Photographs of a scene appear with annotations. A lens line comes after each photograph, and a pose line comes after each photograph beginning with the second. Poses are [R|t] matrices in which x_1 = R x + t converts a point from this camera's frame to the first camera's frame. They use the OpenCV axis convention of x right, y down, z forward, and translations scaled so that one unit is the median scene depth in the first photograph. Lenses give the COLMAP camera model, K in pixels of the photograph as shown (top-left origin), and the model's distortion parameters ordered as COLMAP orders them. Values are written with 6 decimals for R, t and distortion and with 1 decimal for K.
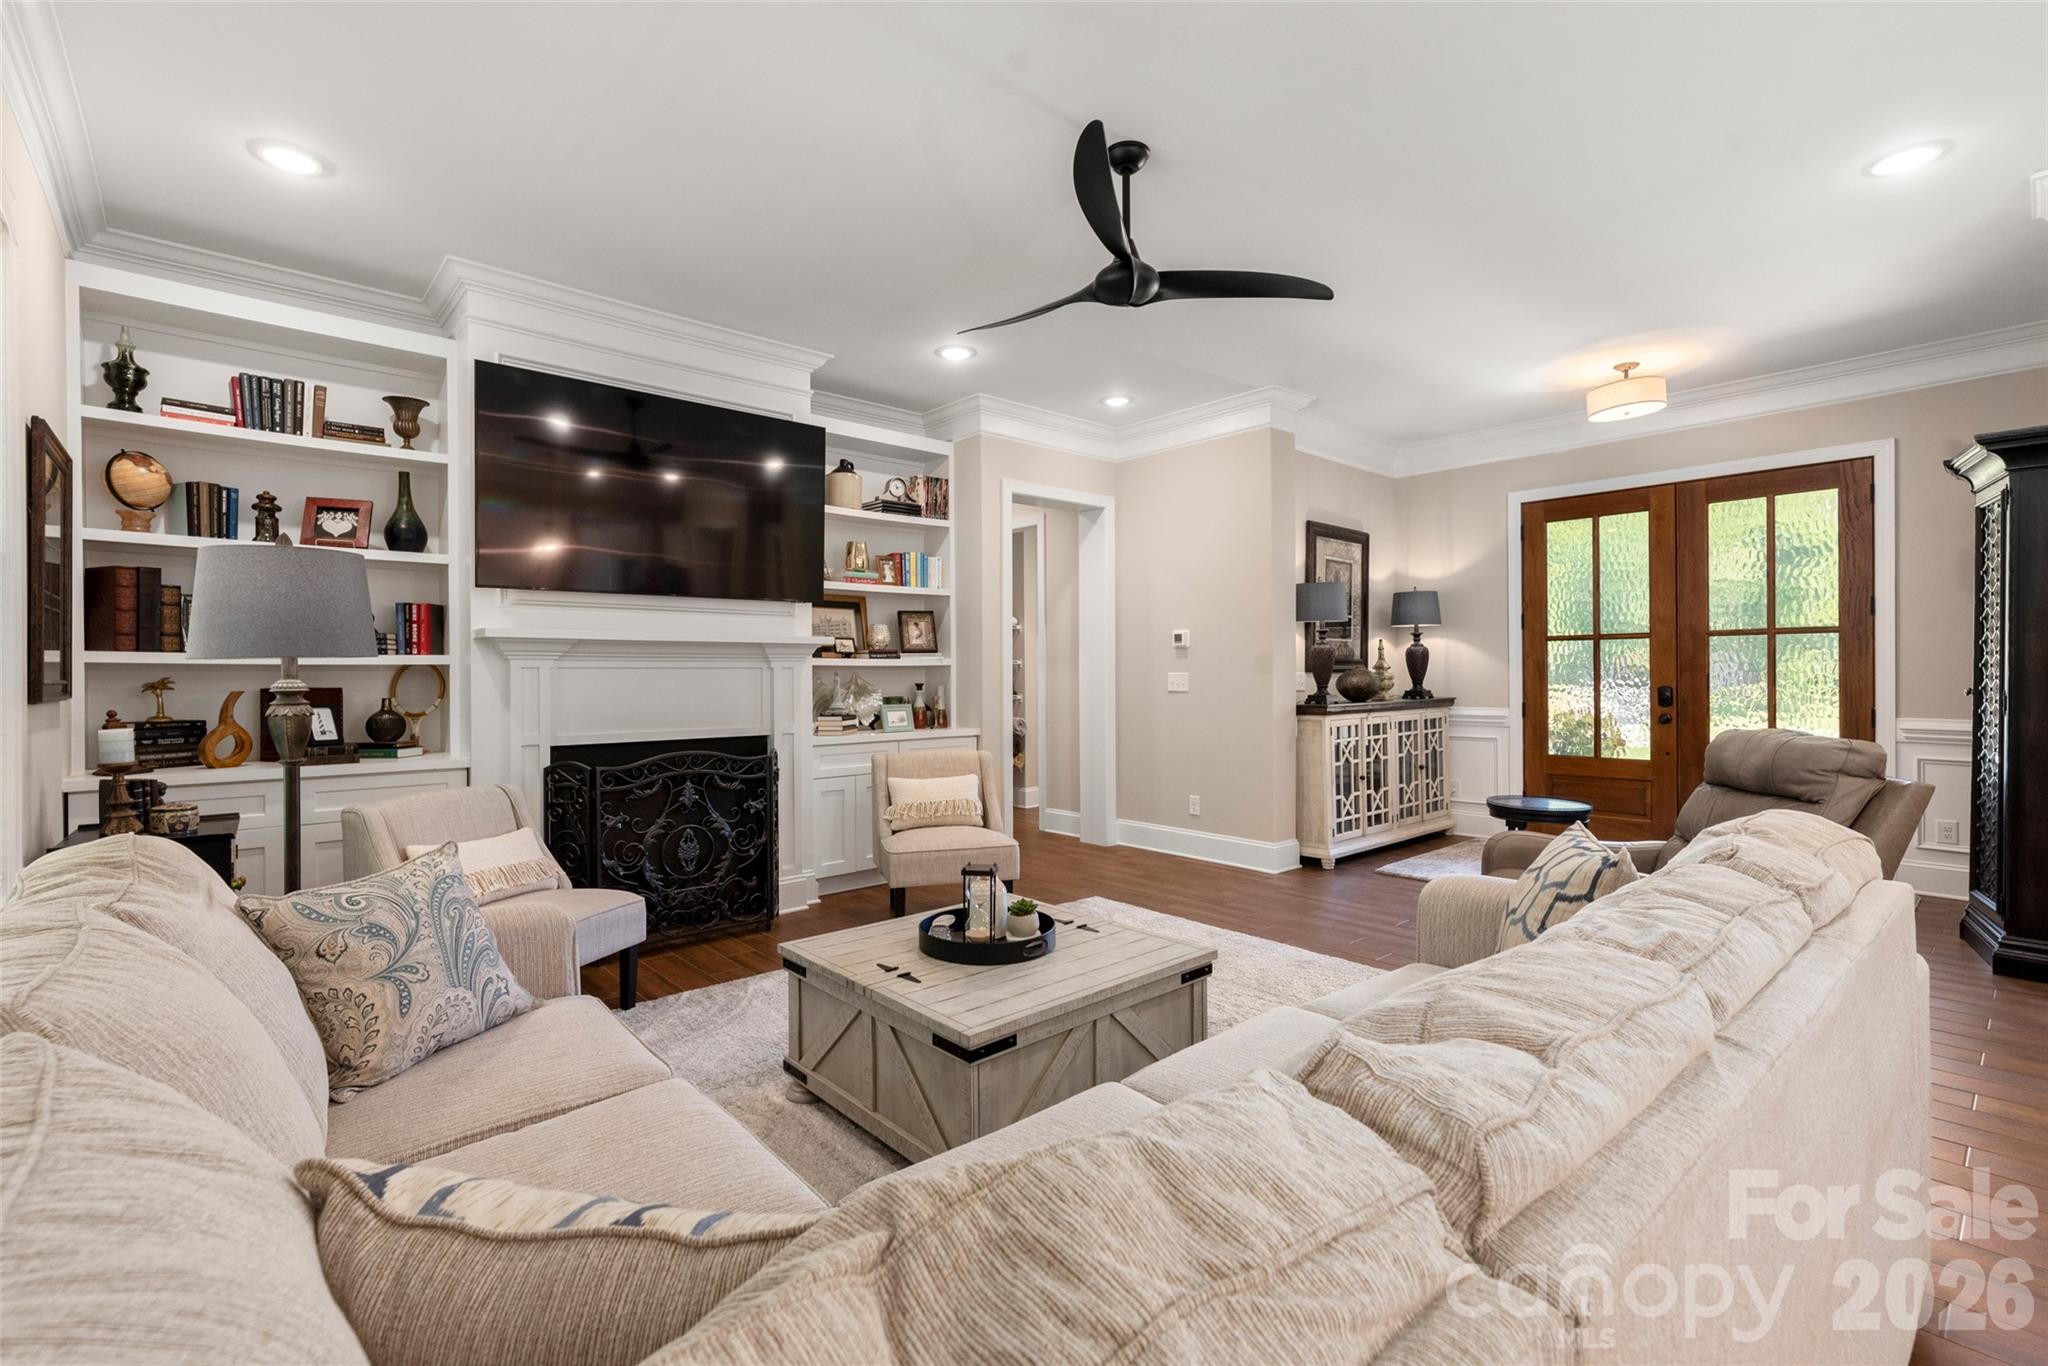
lens RADIAL K [[903.0, 0, 1012.8], [0, 903.0, 677.9], [0, 0, 1]] dist [0.000008, -0.000143]
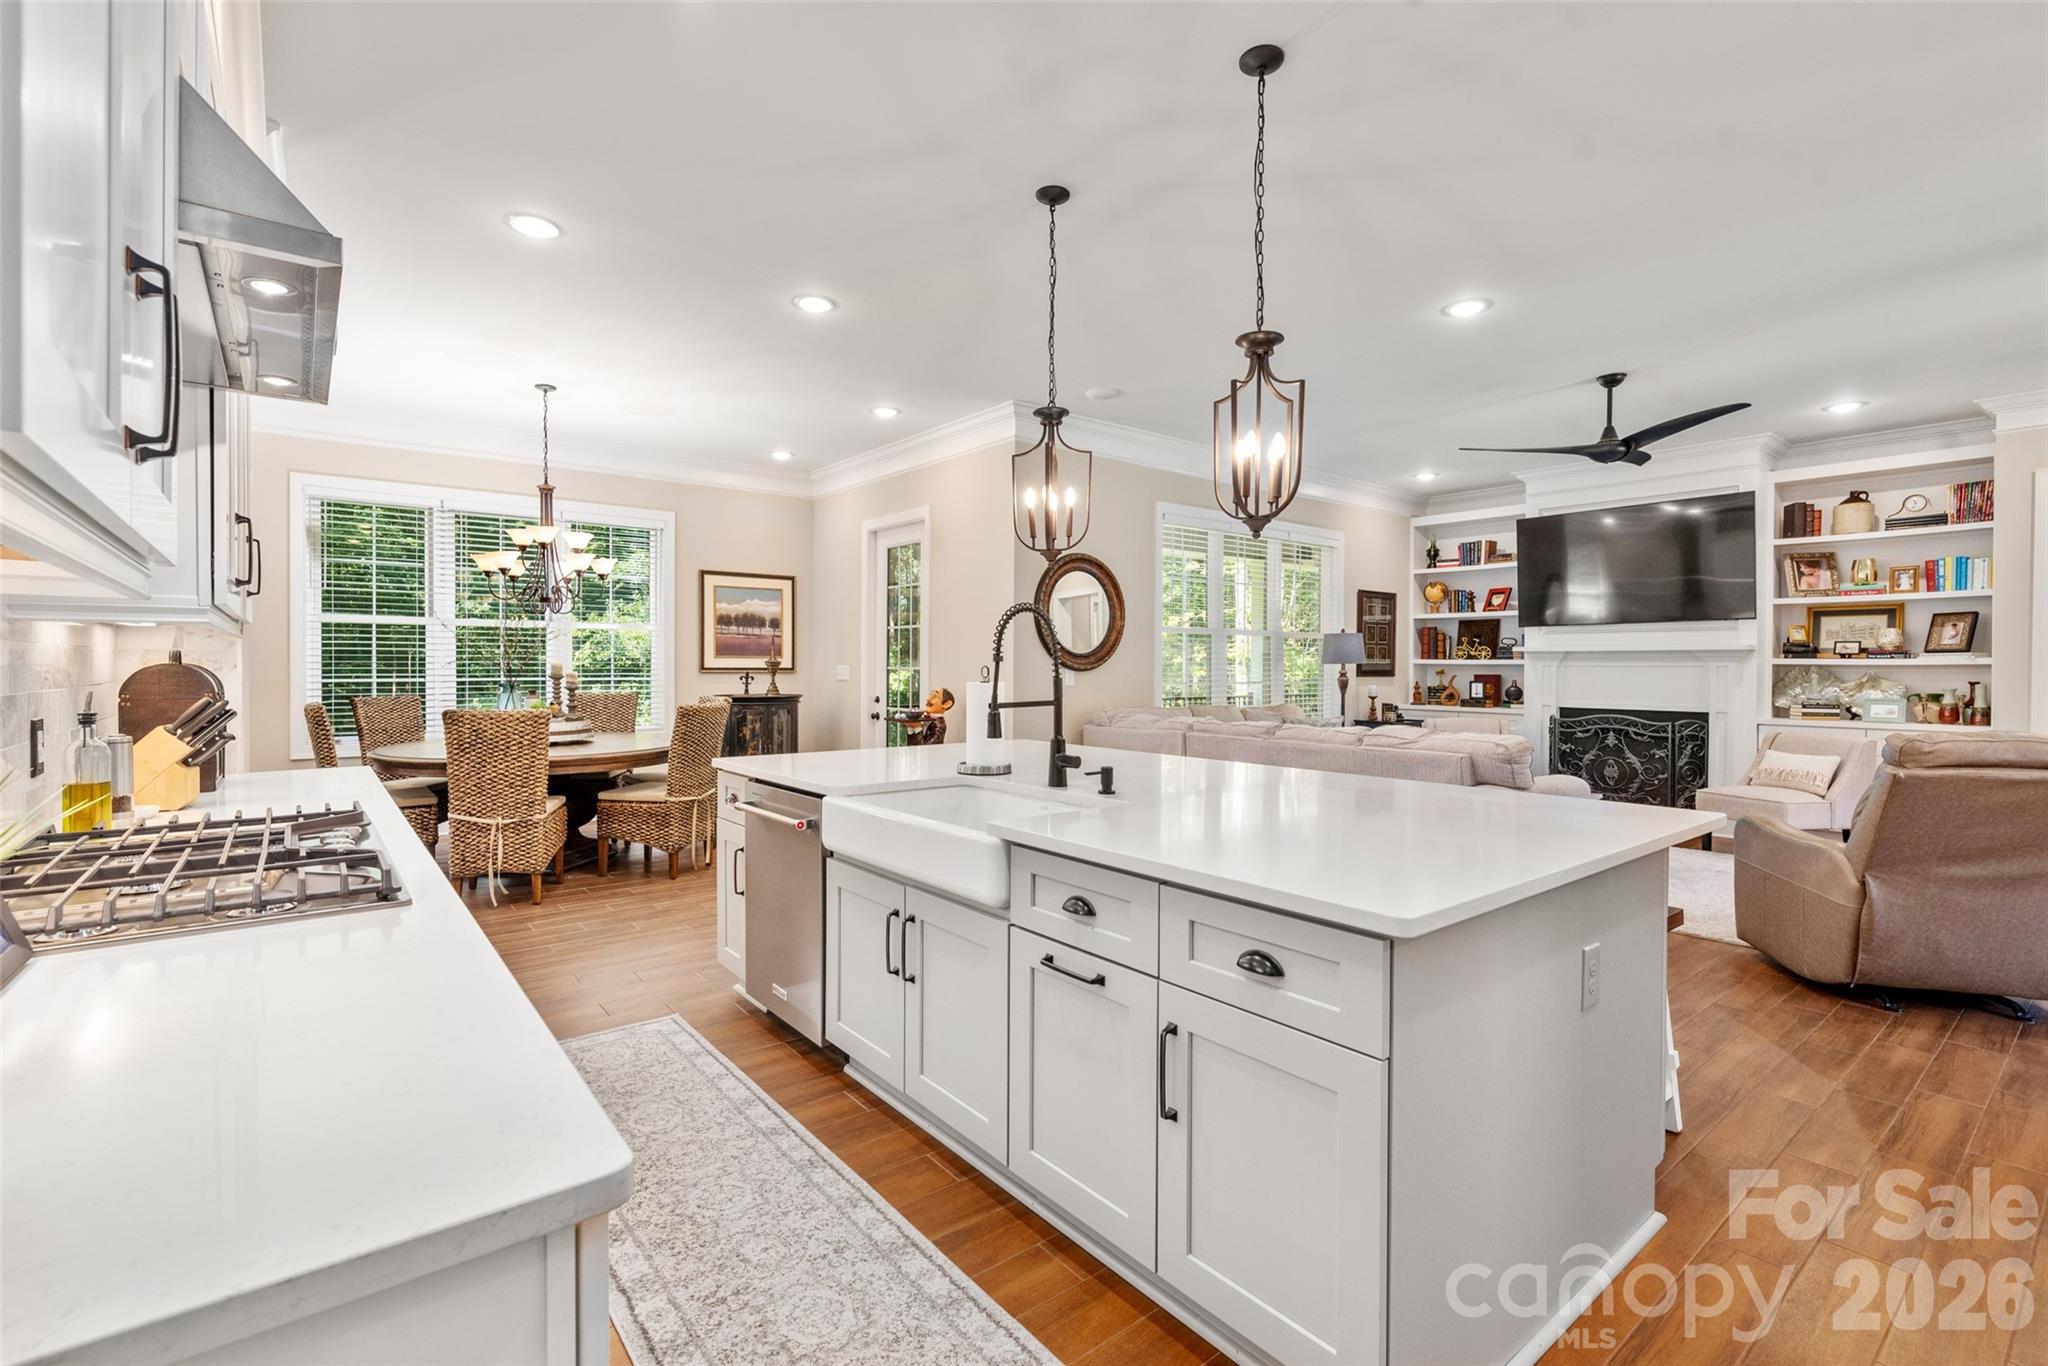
lens RADIAL K [[908.1, 0, 1013.7], [0, 908.1, 672.8], [0, 0, 1]] dist [-0.003514, -0.000916]
pose [[-0.048842, 0.010179, -0.998755, 1.078711], [-0.010802, 0.999884, 0.010718, -0.004062], [0.998748, 0.011312, -0.048726, -0.045914]]
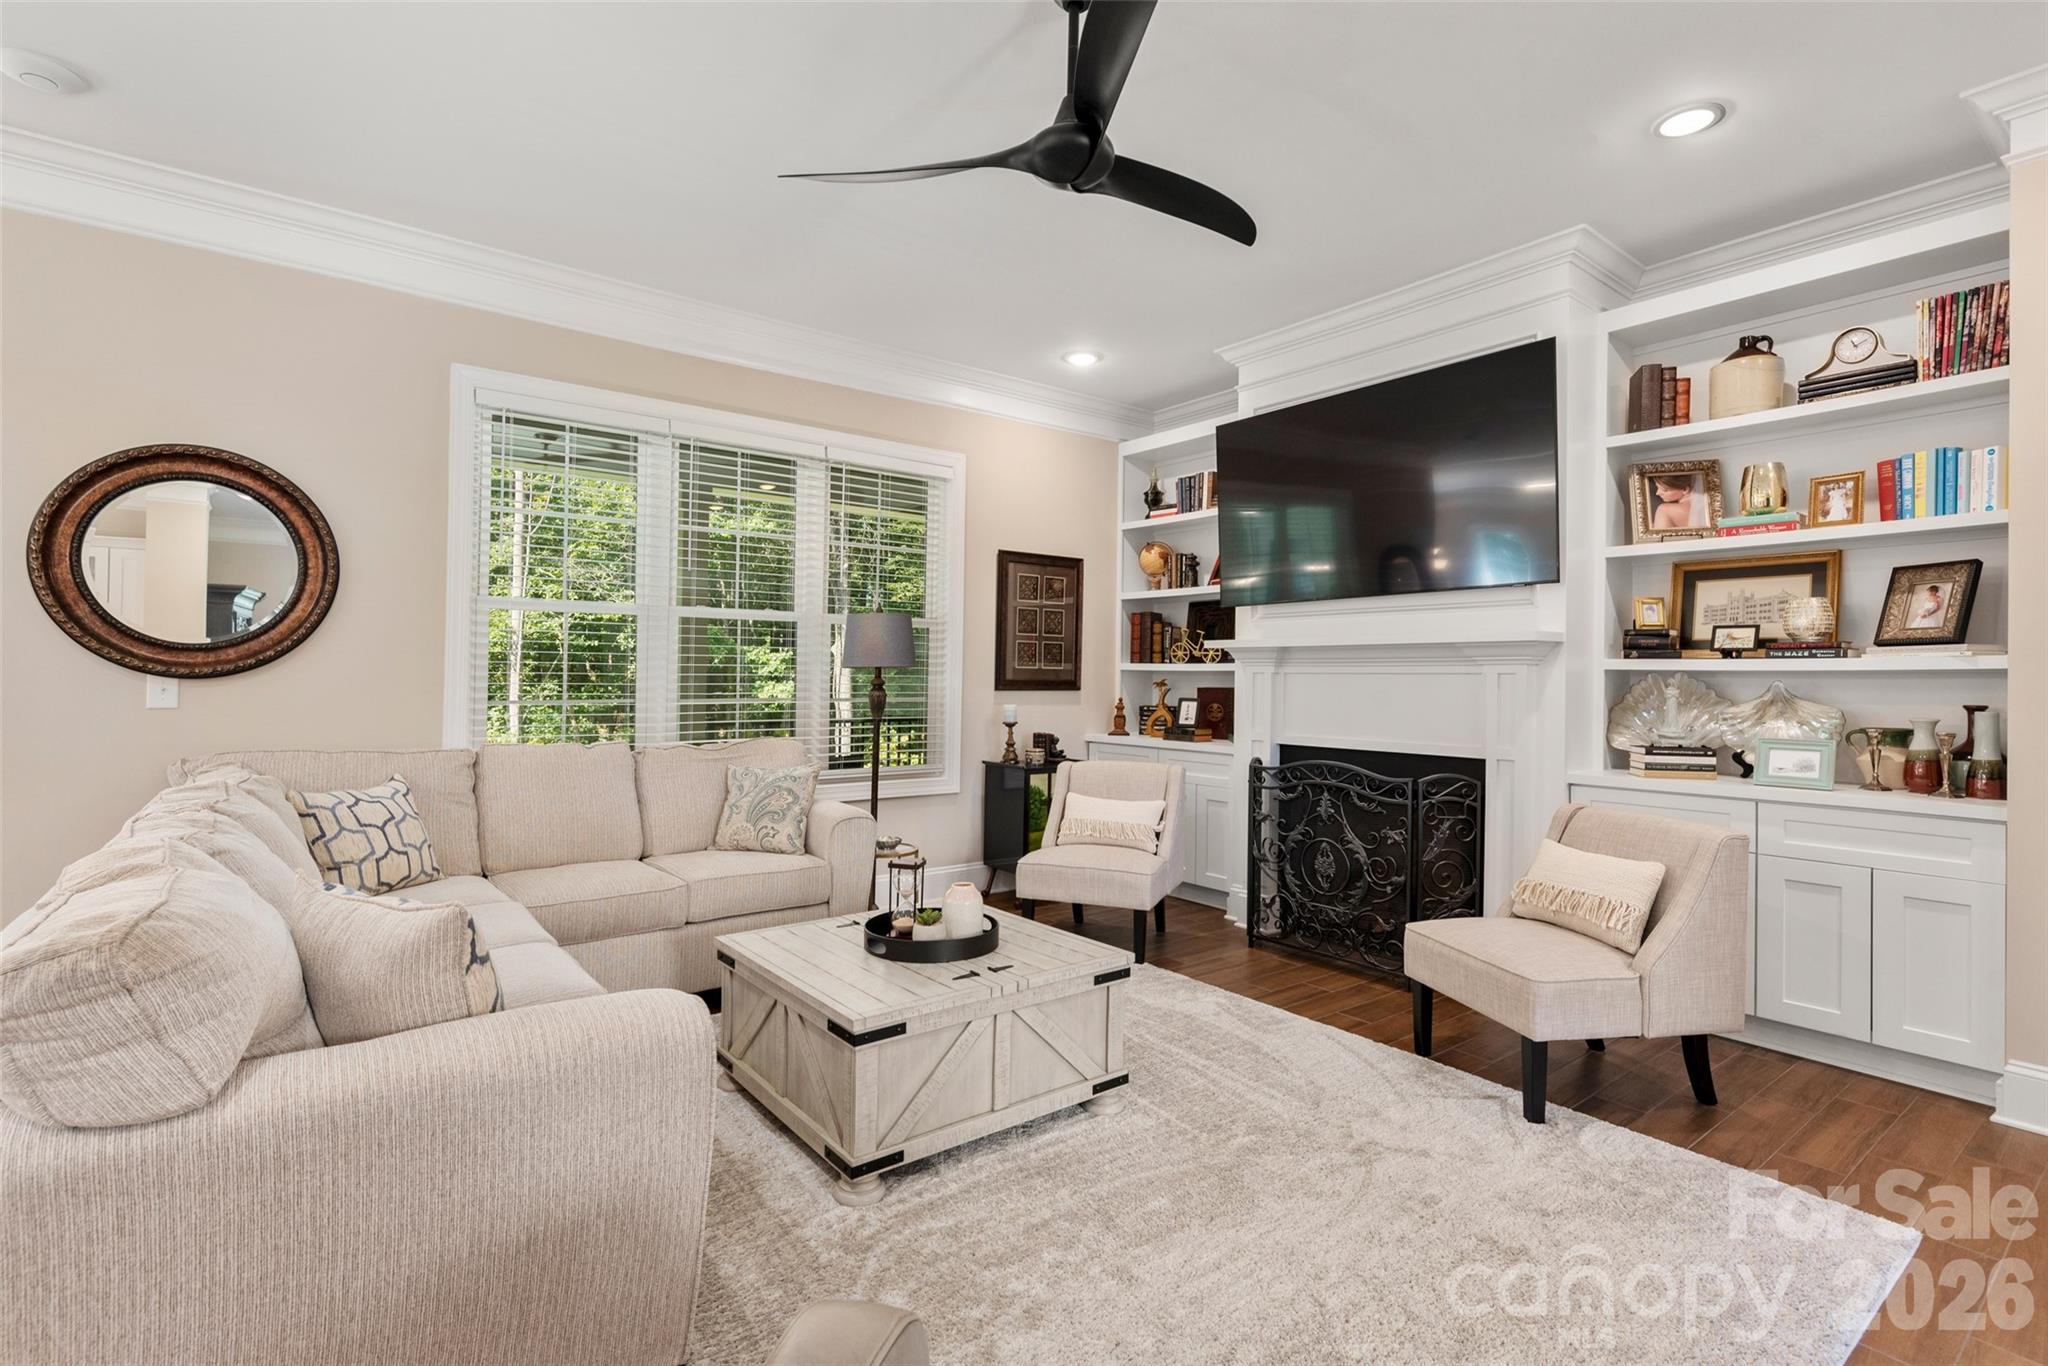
lens RADIAL K [[949.6, 0, 1026.5], [0, 949.6, 672.4], [0, 0, 1]] dist [-0.002156, -0.000294]
pose [[-0.054130, -0.001590, -0.998533, 0.496209], [-0.013808, 0.999904, -0.000843, -0.005300], [0.998438, 0.013742, -0.054147, 0.555643]]
